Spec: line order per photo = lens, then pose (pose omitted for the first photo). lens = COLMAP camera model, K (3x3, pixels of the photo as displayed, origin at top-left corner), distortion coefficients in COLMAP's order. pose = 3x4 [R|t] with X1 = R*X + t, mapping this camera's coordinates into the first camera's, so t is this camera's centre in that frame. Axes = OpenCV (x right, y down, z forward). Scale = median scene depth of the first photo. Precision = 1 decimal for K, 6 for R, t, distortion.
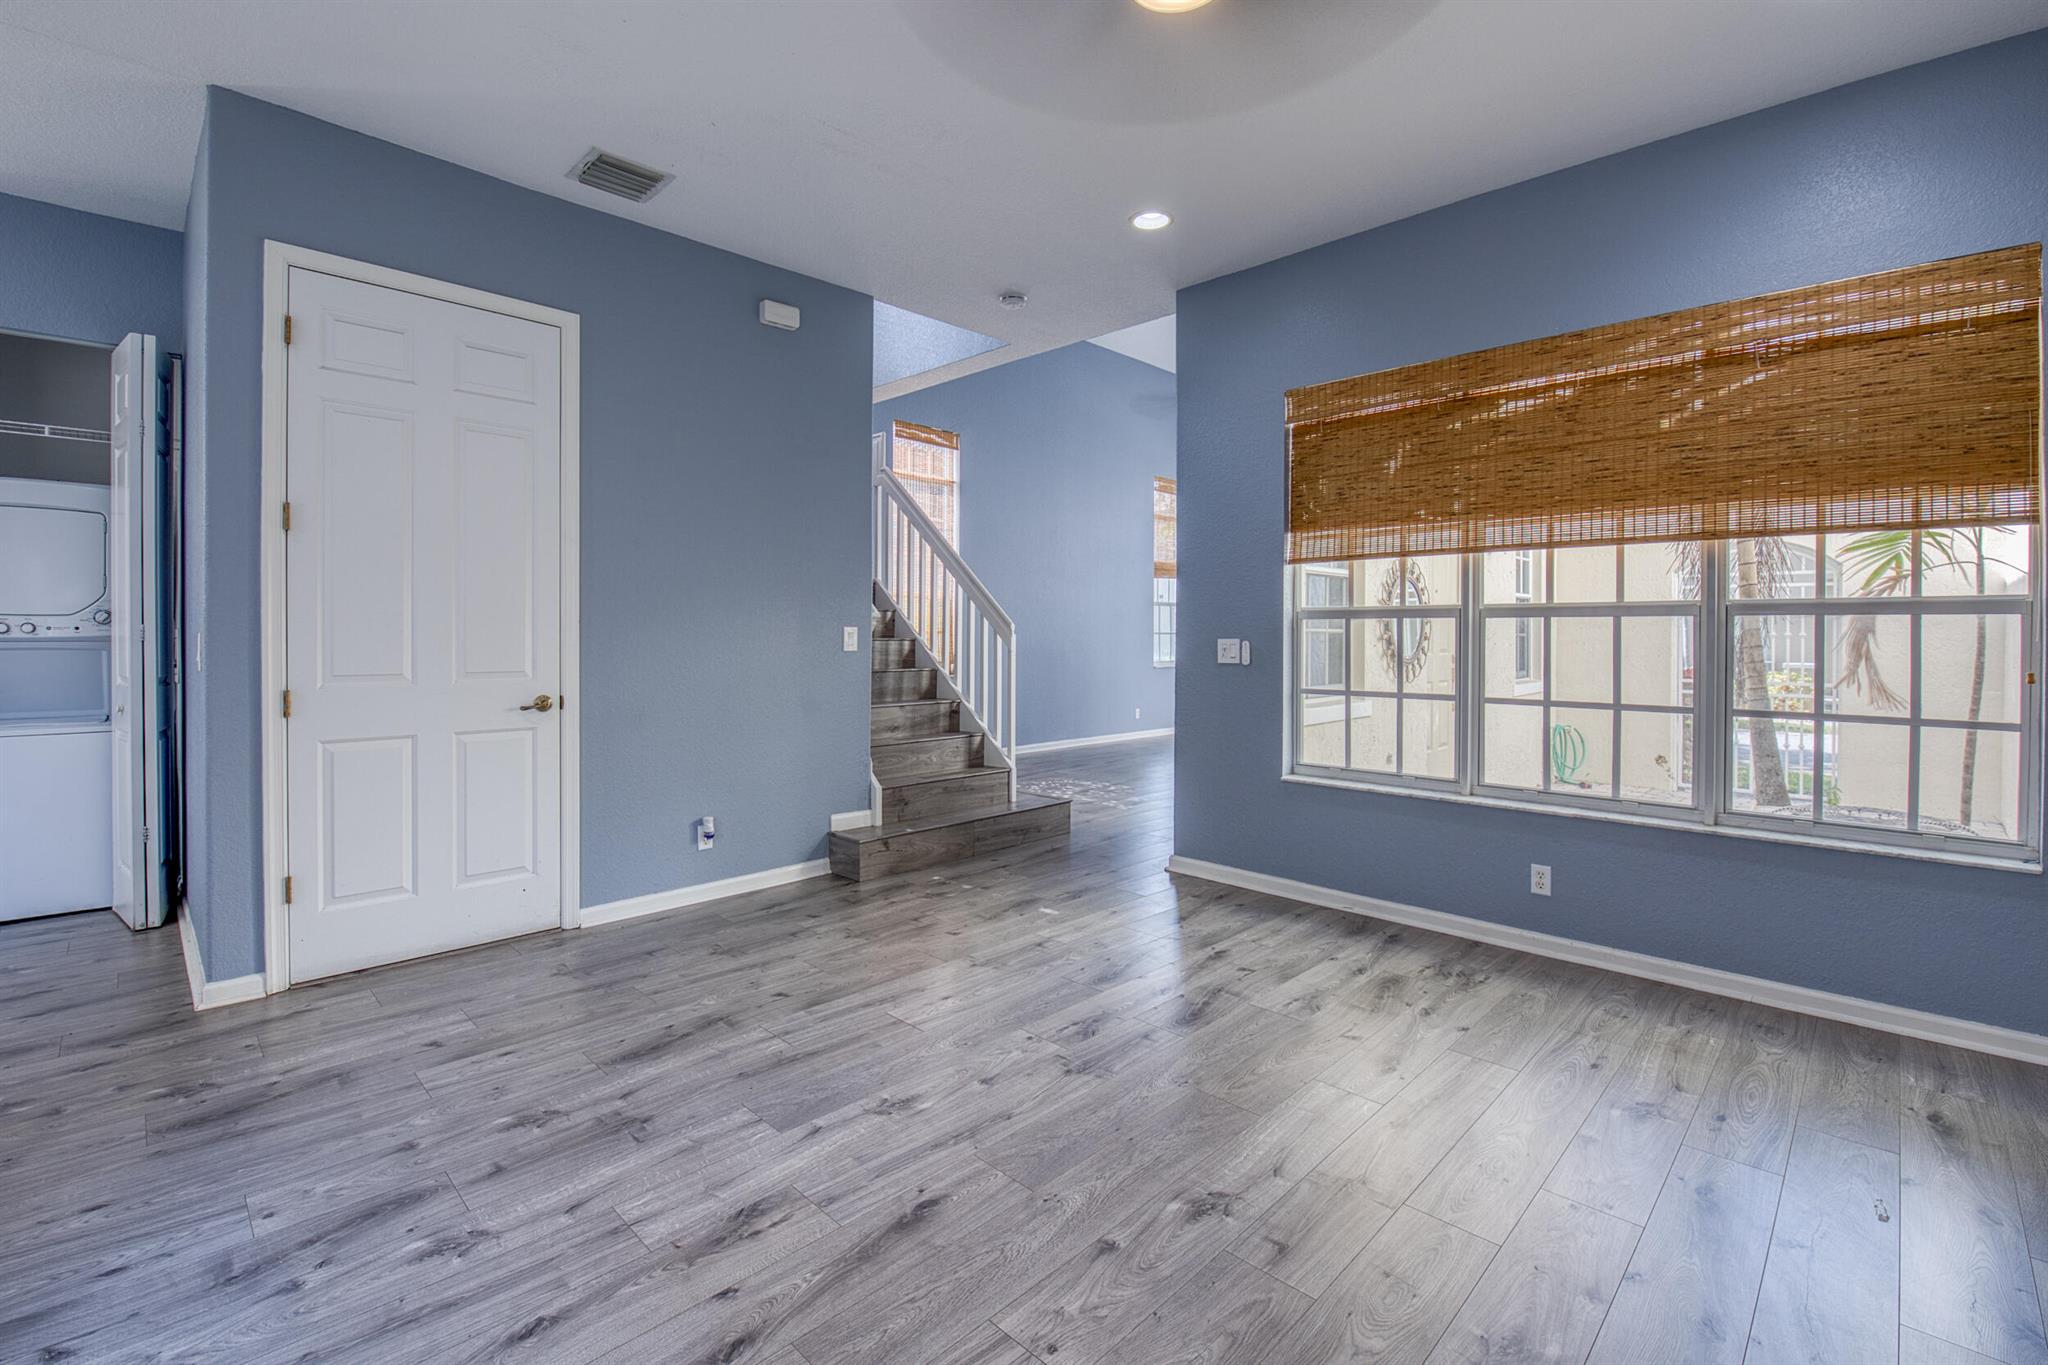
lens RADIAL K [[889.8, 0, 1016.2], [0, 889.8, 641.8], [0, 0, 1]] dist [0.001375, -0.010488]
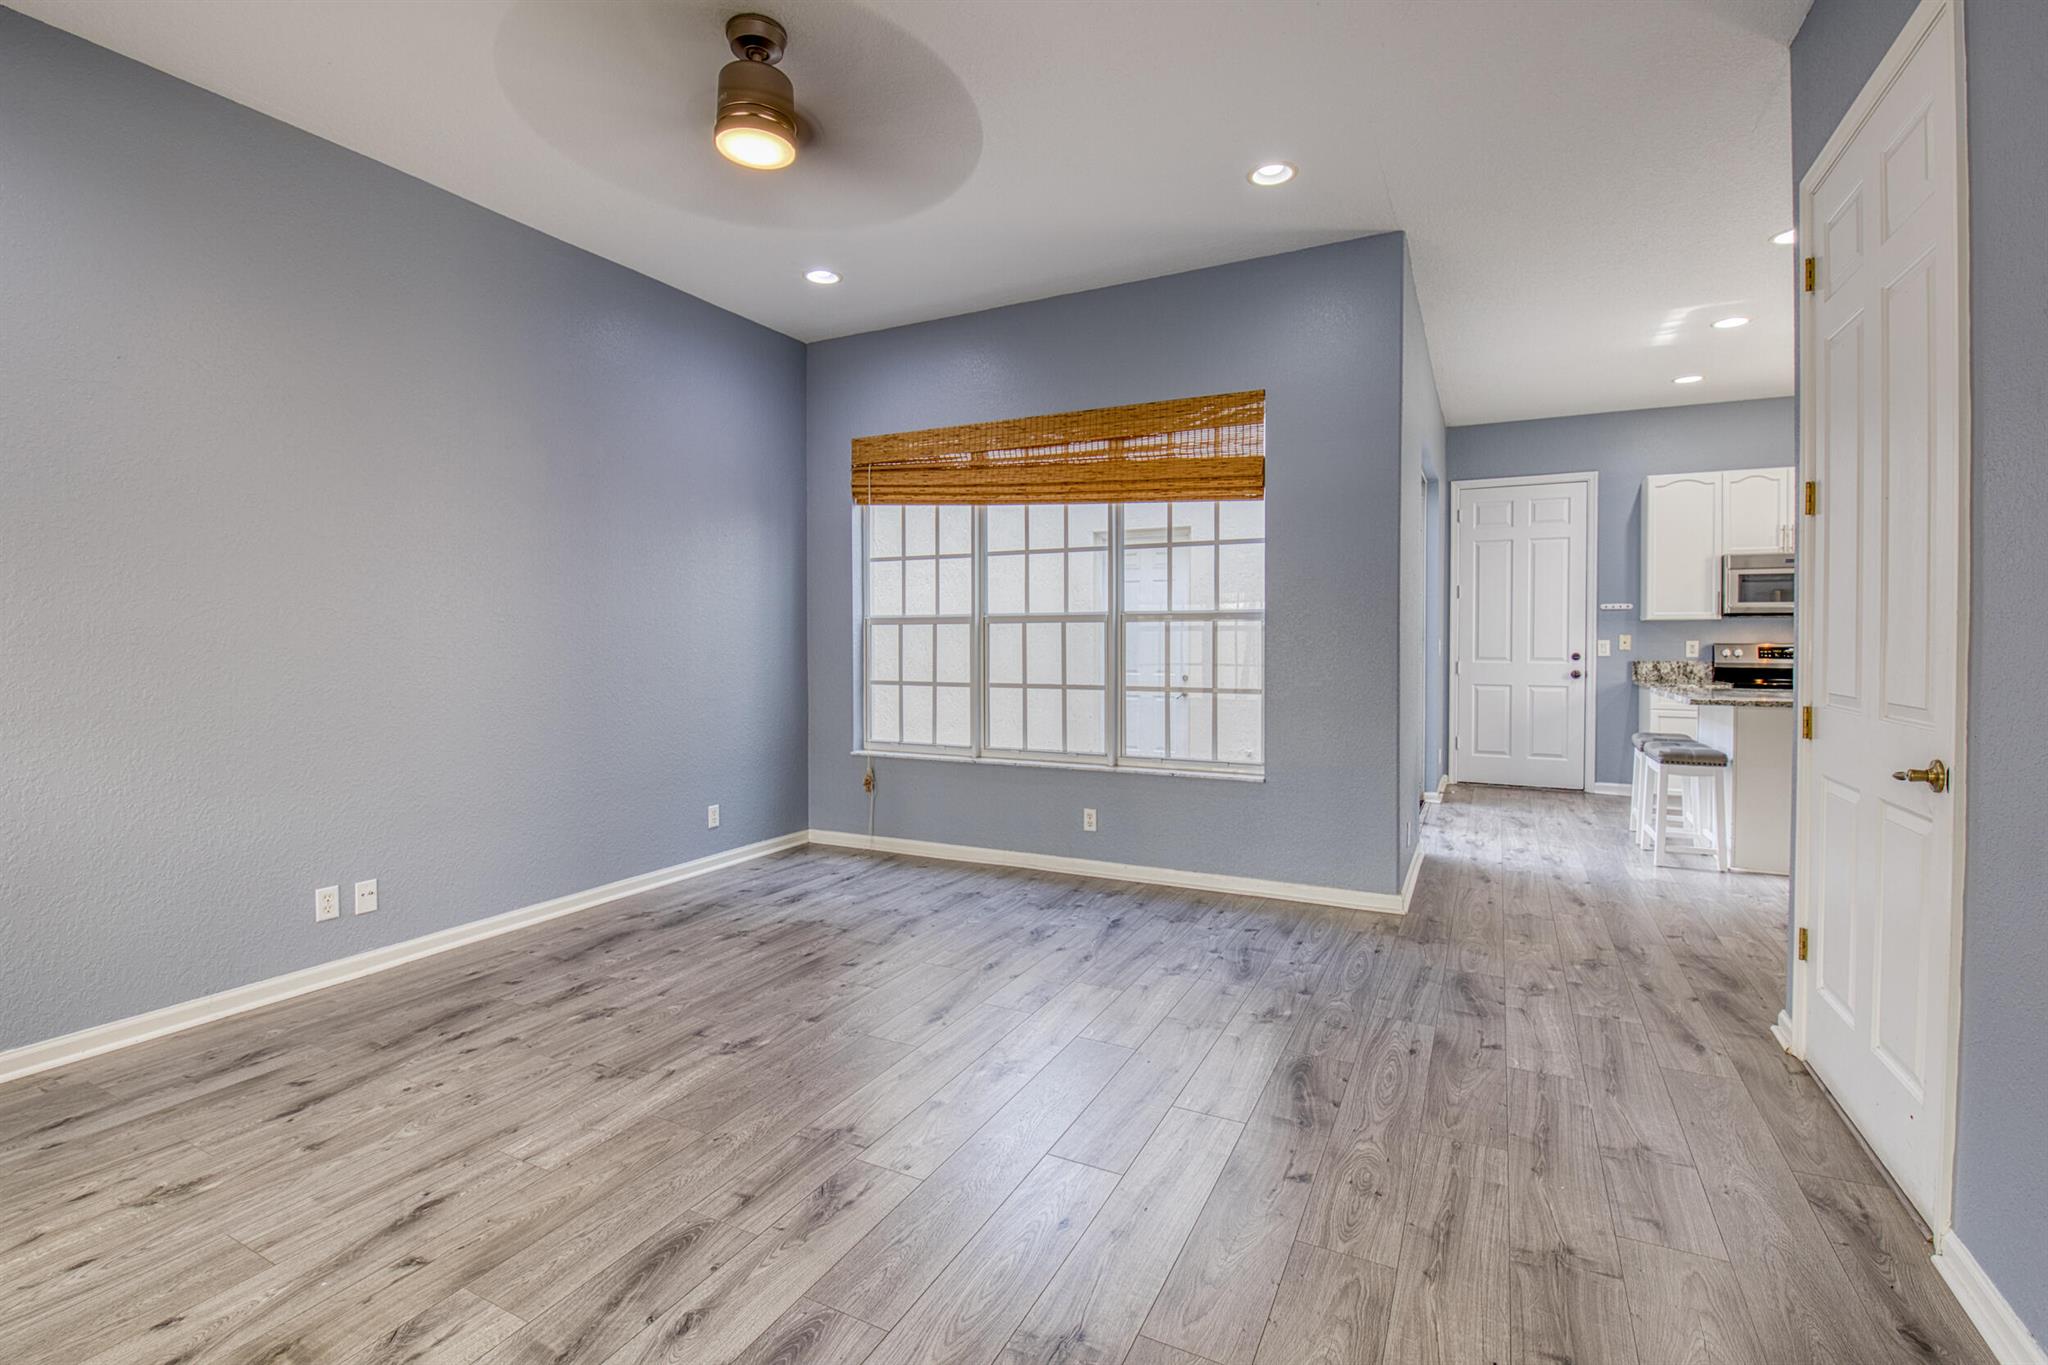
lens RADIAL K [[938.5, 0, 1034.6], [0, 938.5, 650.2], [0, 0, 1]] dist [-0.003553, -0.001385]
pose [[-0.952782, 0.001674, -0.303650, 0.124546], [-0.004249, 0.999813, 0.018845, -0.010182], [0.303625, 0.019245, -0.952597, 1.441244]]
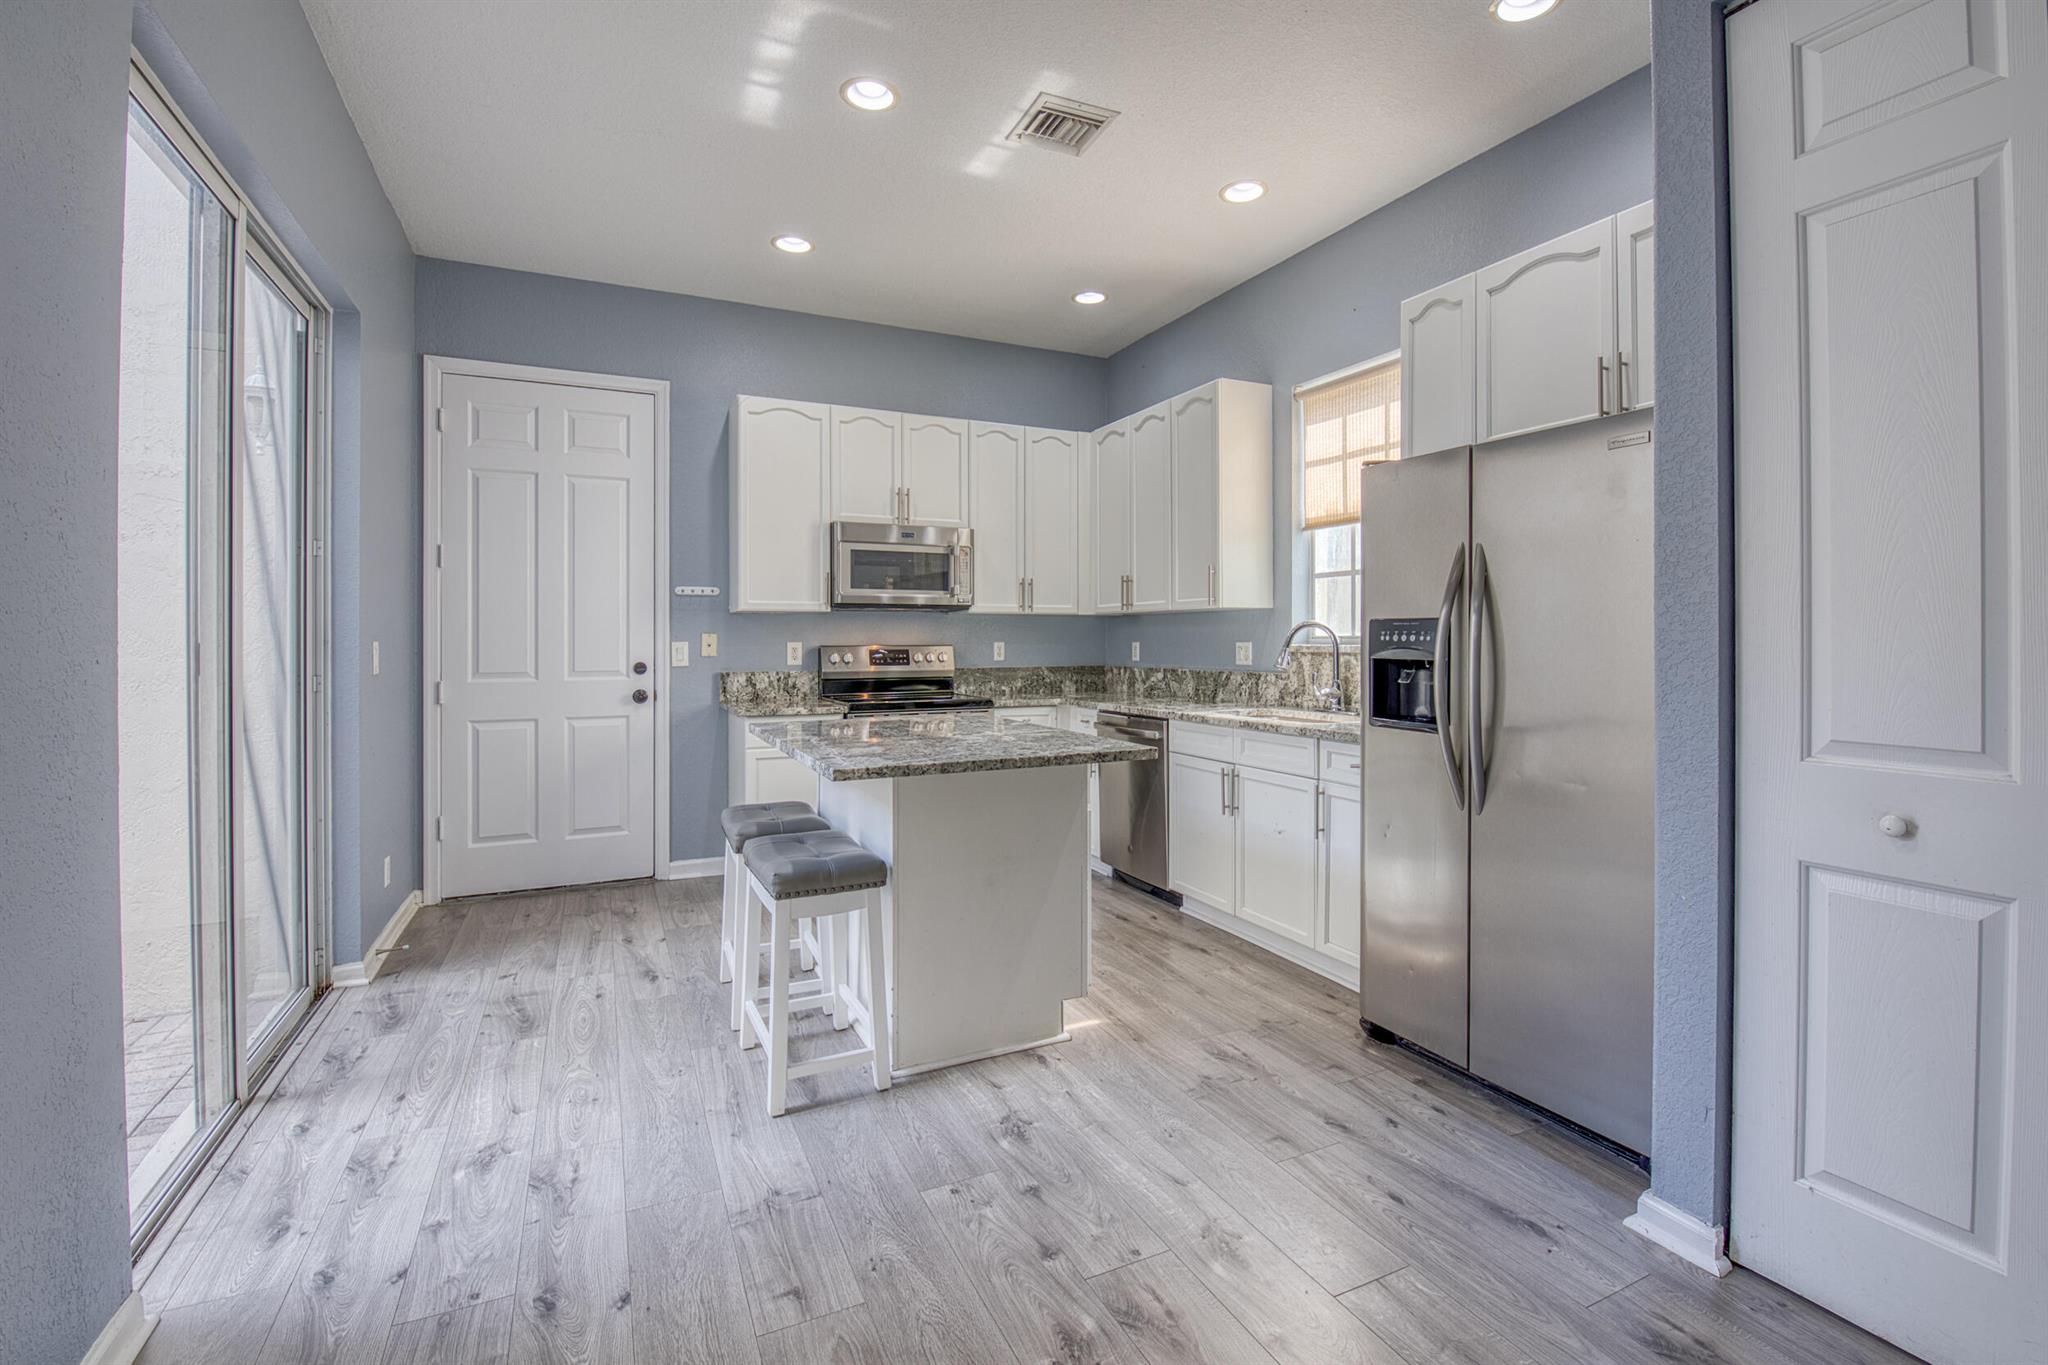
lens RADIAL K [[895.4, 0, 1026.6], [0, 895.4, 638.7], [0, 0, 1]] dist [-0.001516, -0.011954]
pose [[-0.352954, 0.001471, -0.935640, -0.674547], [-0.005477, 0.999978, 0.003638, -0.010670], [0.935625, 0.006409, -0.352938, 0.770781]]
